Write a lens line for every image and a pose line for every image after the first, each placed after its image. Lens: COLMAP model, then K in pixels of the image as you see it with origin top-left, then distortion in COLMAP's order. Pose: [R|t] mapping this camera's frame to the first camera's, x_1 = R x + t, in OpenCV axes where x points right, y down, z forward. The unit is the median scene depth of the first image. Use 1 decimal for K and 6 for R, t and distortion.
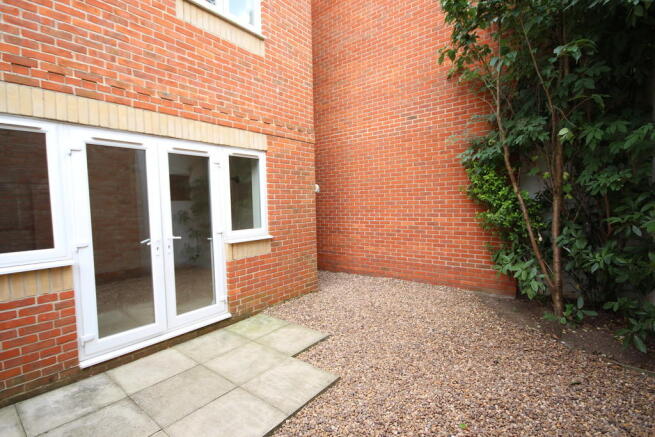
lens RADIAL K [[310.5, 0, 328.0], [0, 310.5, 219.2], [0, 0, 1]] dist [0.001507, -0.000147]
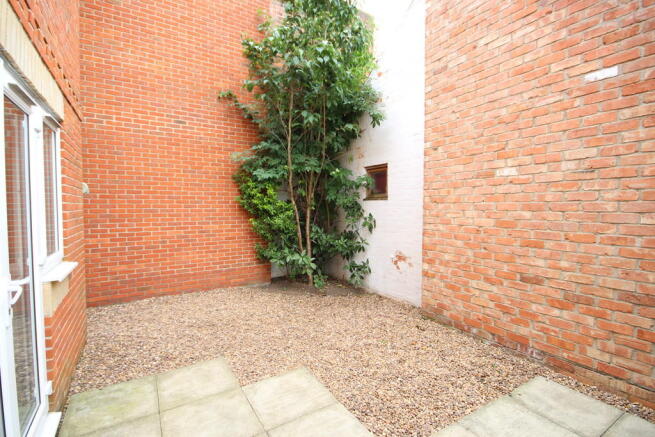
lens RADIAL K [[310.5, 0, 327.4], [0, 310.5, 219.5], [0, 0, 1]] dist [0.001507, -0.000147]
pose [[0.328367, -0.013983, 0.944447, -0.505067], [0.042794, 0.999084, -0.000087, -0.007672], [-0.943580, 0.040445, 0.328665, 0.278841]]
